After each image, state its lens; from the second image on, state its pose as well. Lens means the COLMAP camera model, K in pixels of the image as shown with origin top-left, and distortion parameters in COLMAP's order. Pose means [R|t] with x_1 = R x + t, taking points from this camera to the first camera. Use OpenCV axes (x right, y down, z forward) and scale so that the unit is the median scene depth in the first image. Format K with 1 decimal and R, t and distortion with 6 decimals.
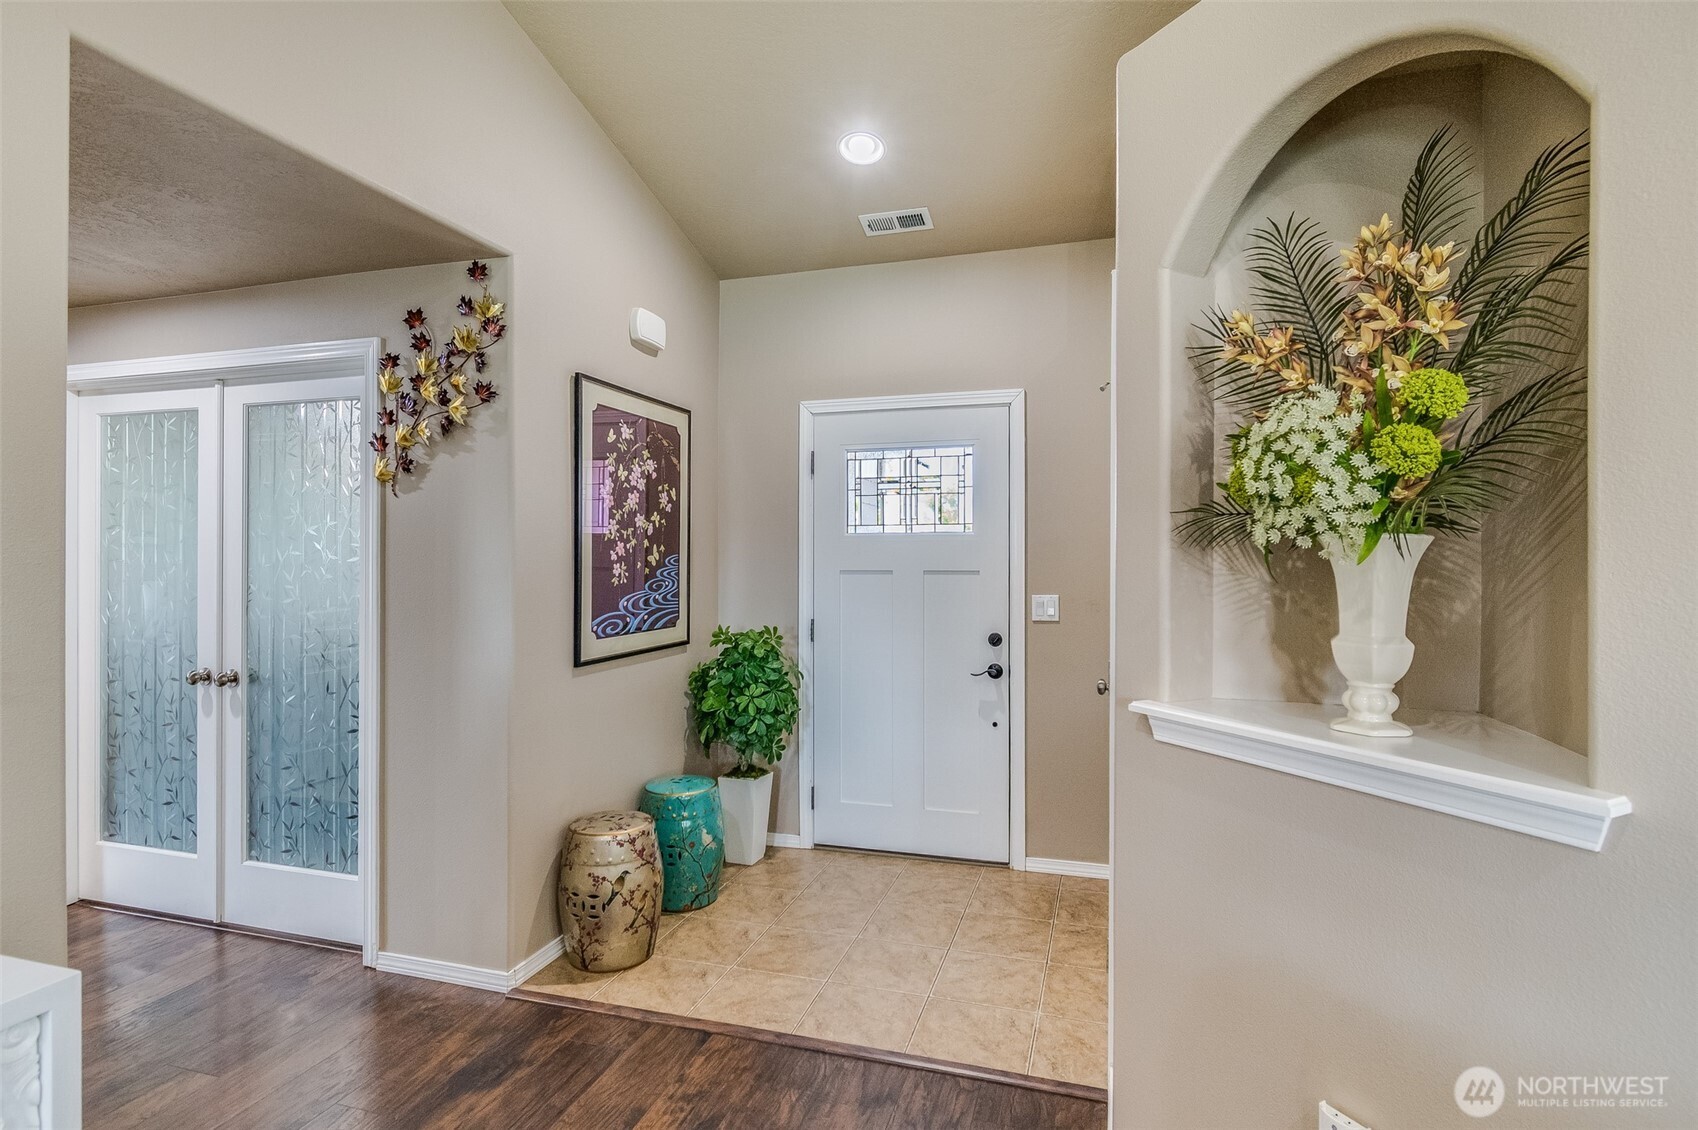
lens RADIAL K [[864.1, 0, 848.9], [0, 864.1, 559.3], [0, 0, 1]] dist [-0.003819, 0.000512]
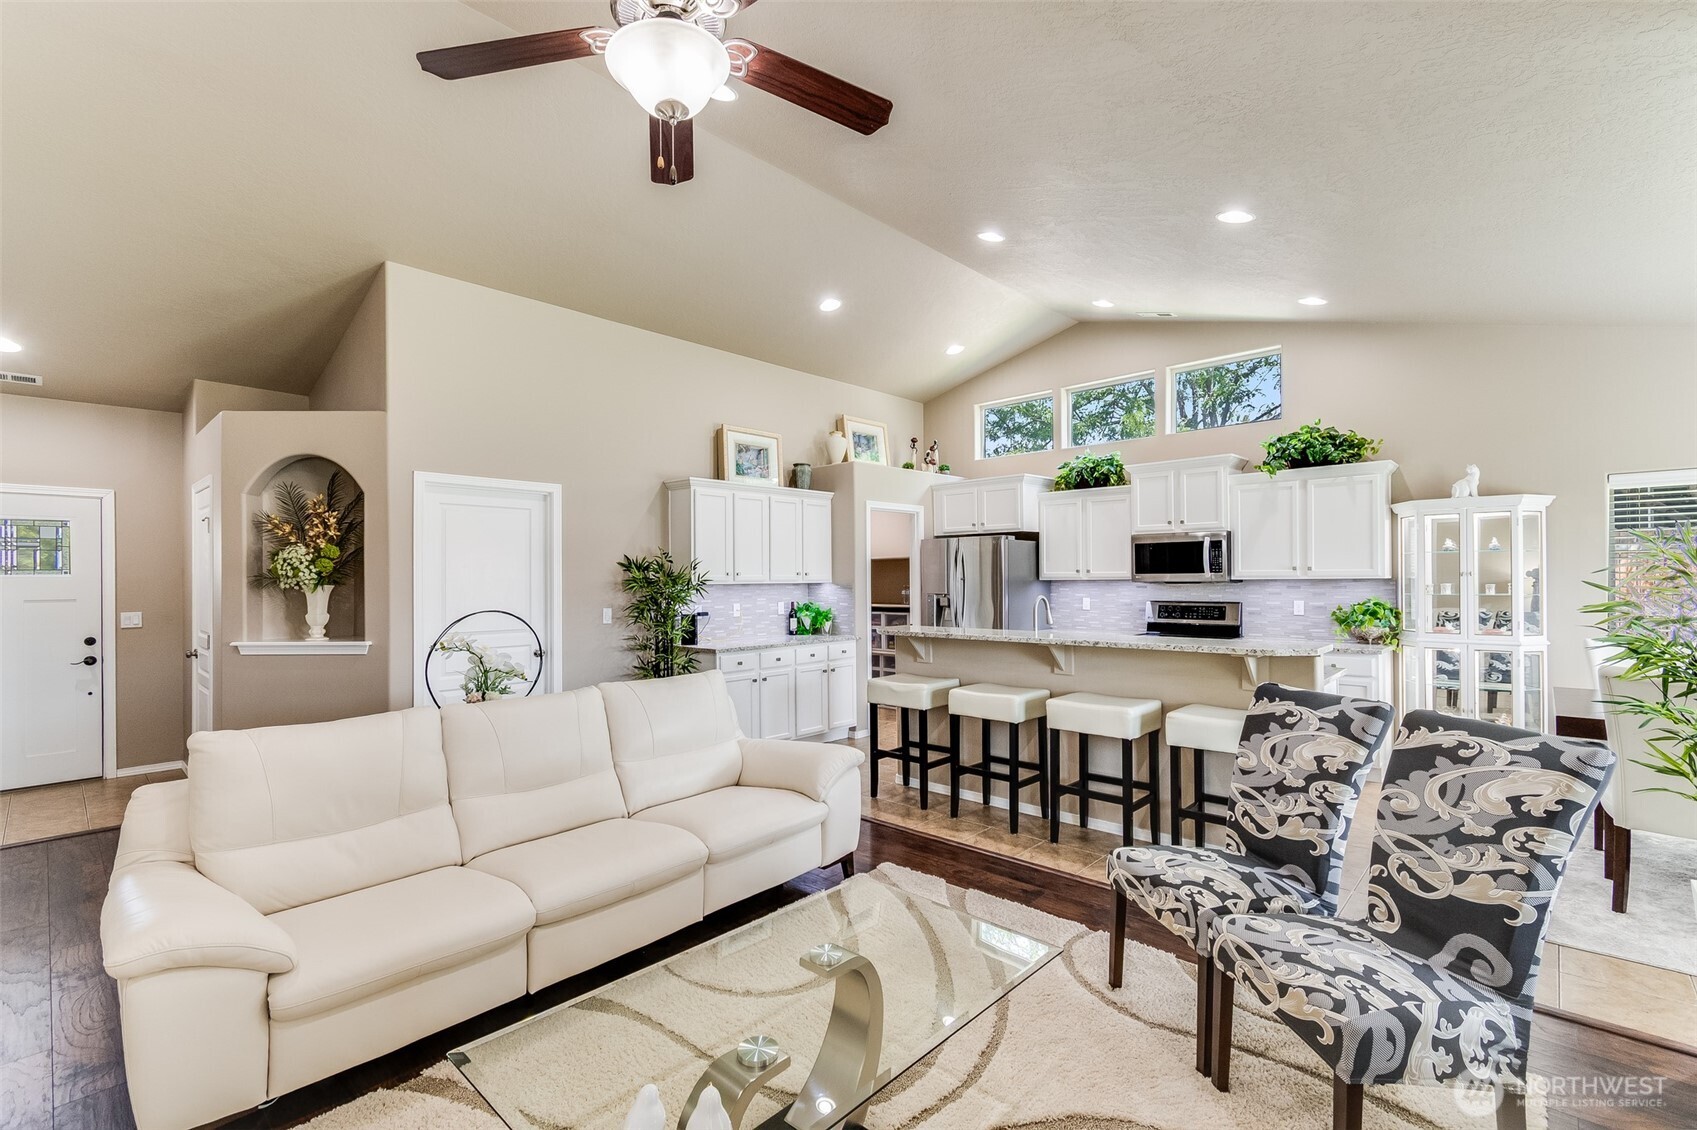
lens RADIAL K [[767.3, 0, 850.2], [0, 767.3, 570.6], [0, 0, 1]] dist [0.002833, -0.001776]
pose [[0.446790, -0.001721, 0.894637, -1.090351], [0.009008, 0.999956, -0.002575, -0.053131], [-0.894594, 0.009209, 0.446786, -2.084497]]
